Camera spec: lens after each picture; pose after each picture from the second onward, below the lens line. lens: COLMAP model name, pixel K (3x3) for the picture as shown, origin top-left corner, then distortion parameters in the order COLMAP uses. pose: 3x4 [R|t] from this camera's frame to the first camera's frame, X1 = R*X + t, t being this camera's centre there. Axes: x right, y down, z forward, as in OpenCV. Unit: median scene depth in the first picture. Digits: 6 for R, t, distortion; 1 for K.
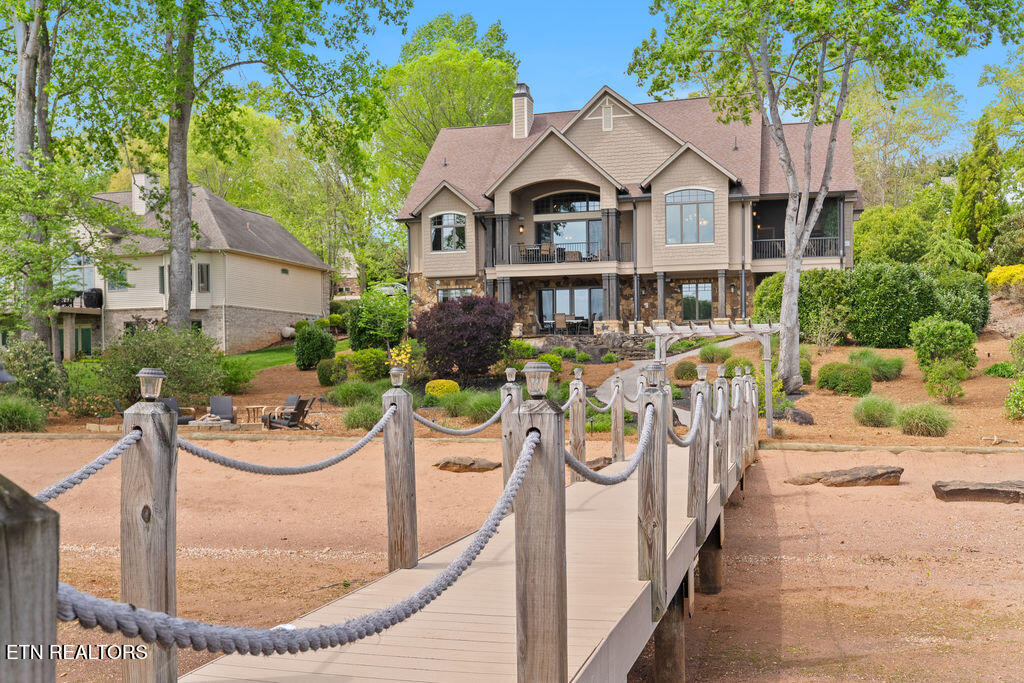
lens RADIAL K [[1050.6, 0, 516.1], [0, 1050.6, 351.3], [0, 0, 1]] dist [0.072202, 0.000000]
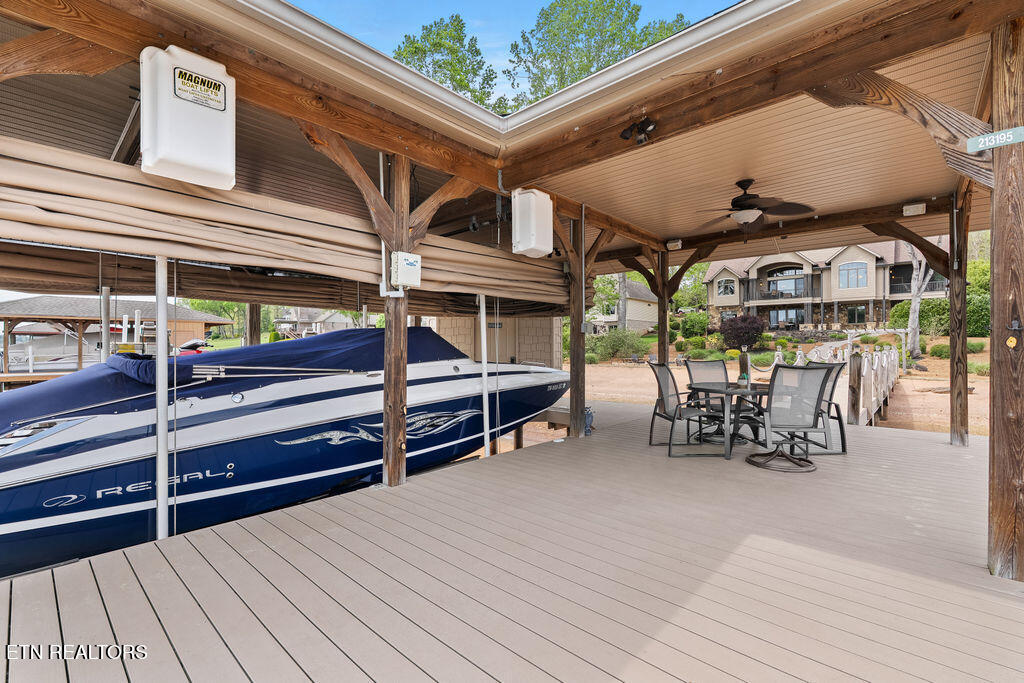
lens RADIAL K [[451.3, 0, 506.8], [0, 451.3, 339.6], [0, 0, 1]] dist [-0.001645, 0.000435]
pose [[0.888681, 0.005132, -0.458498, -0.038964], [-0.001792, 0.999969, 0.007718, -0.002554], [0.458523, -0.006037, 0.888662, -0.136868]]
